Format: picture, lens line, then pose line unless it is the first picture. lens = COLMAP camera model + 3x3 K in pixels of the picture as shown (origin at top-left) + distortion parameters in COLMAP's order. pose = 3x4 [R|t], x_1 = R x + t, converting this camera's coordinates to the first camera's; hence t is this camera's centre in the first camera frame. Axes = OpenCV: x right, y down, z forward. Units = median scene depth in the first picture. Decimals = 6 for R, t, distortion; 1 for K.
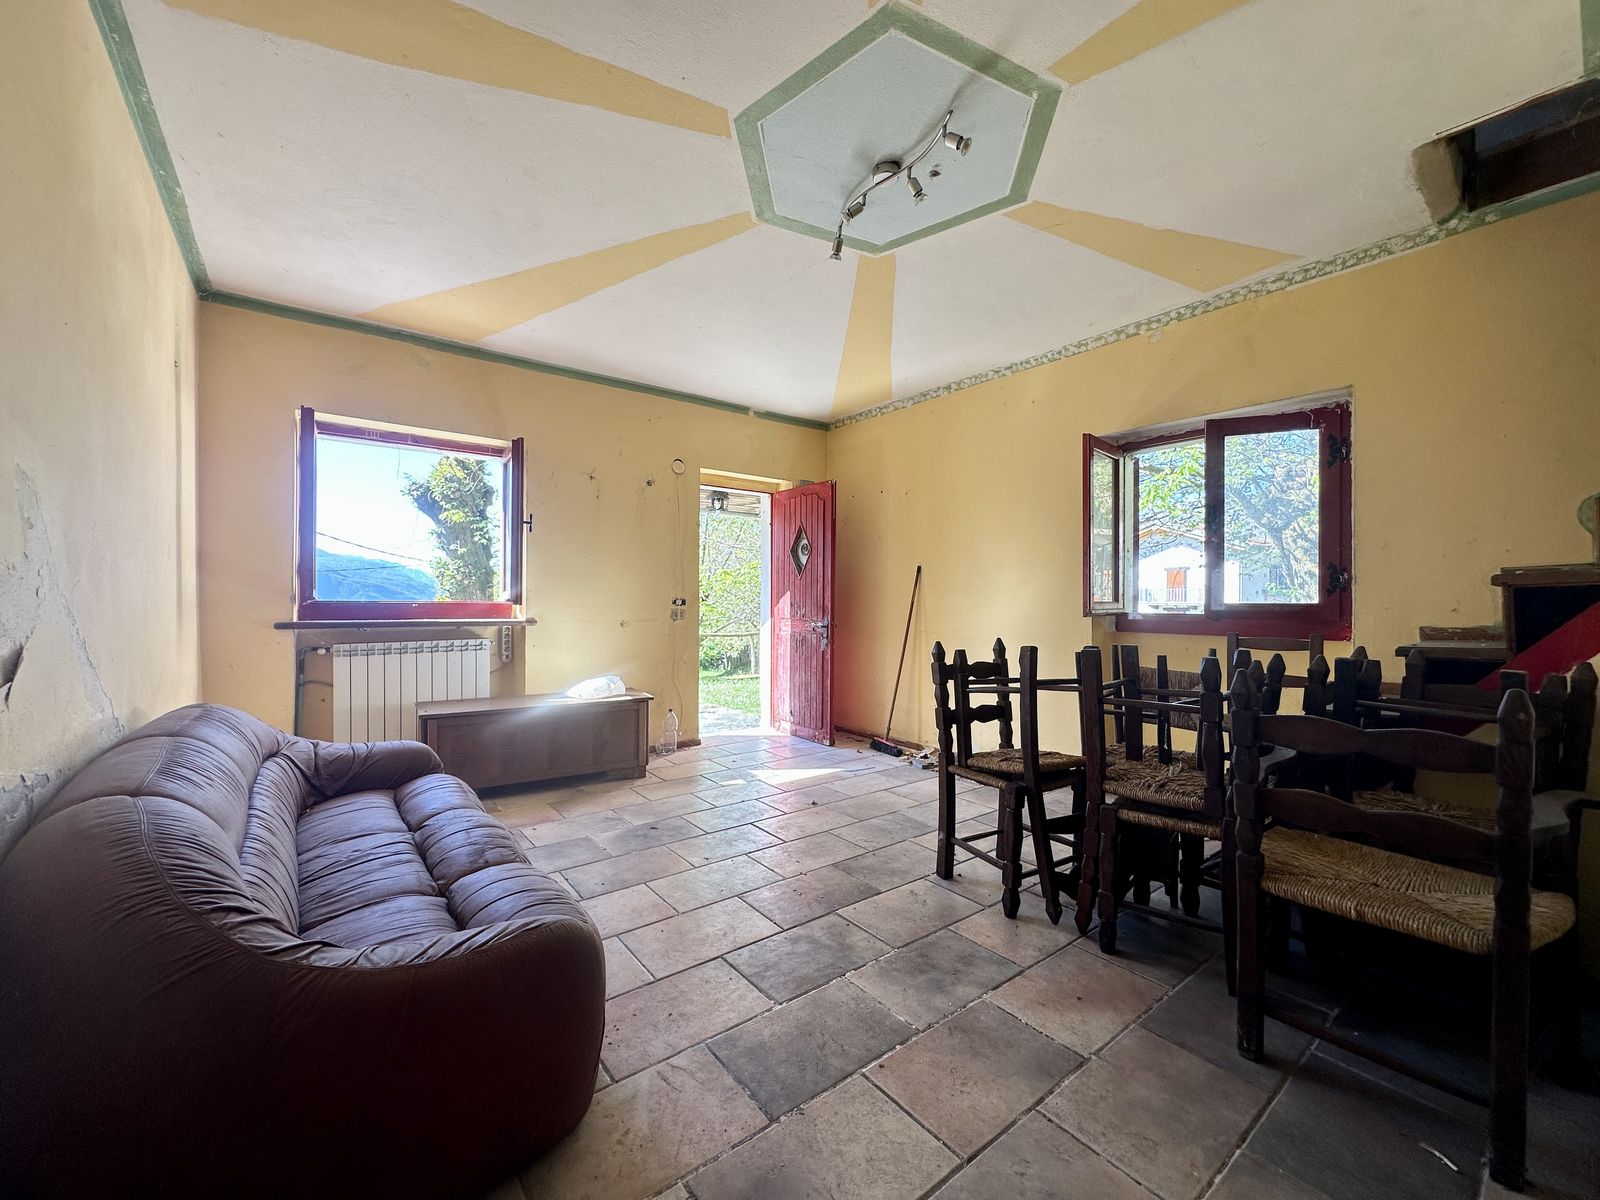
lens RADIAL K [[640.0, 0, 796.1], [0, 640.0, 600.0], [0, 0, 1]] dist [-0.000079, 0.000258]
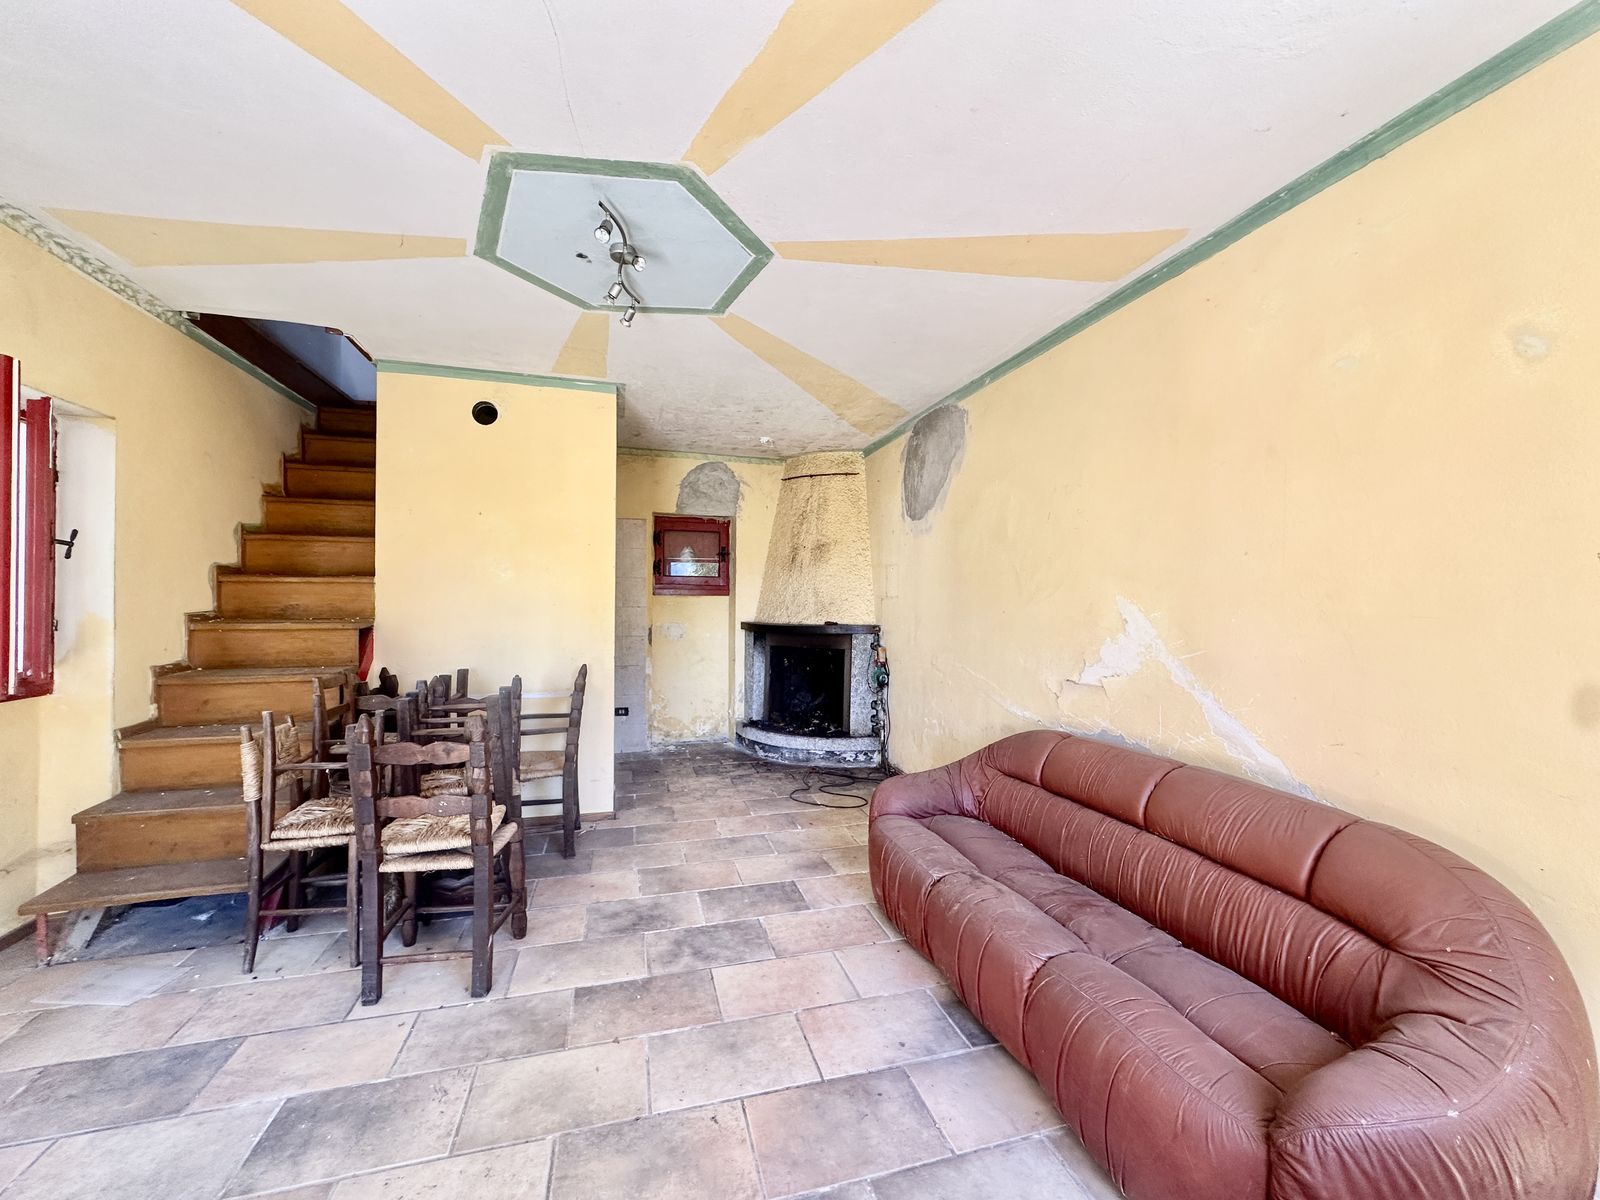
lens RADIAL K [[640.0, 0, 796.1], [0, 640.0, 600.0], [0, 0, 1]] dist [-0.000079, 0.000258]
pose [[-0.925613, -0.011600, 0.378294, -0.337533], [-0.011463, 0.999931, 0.002615, -0.064441], [-0.378298, -0.001916, -0.925682, 1.192278]]
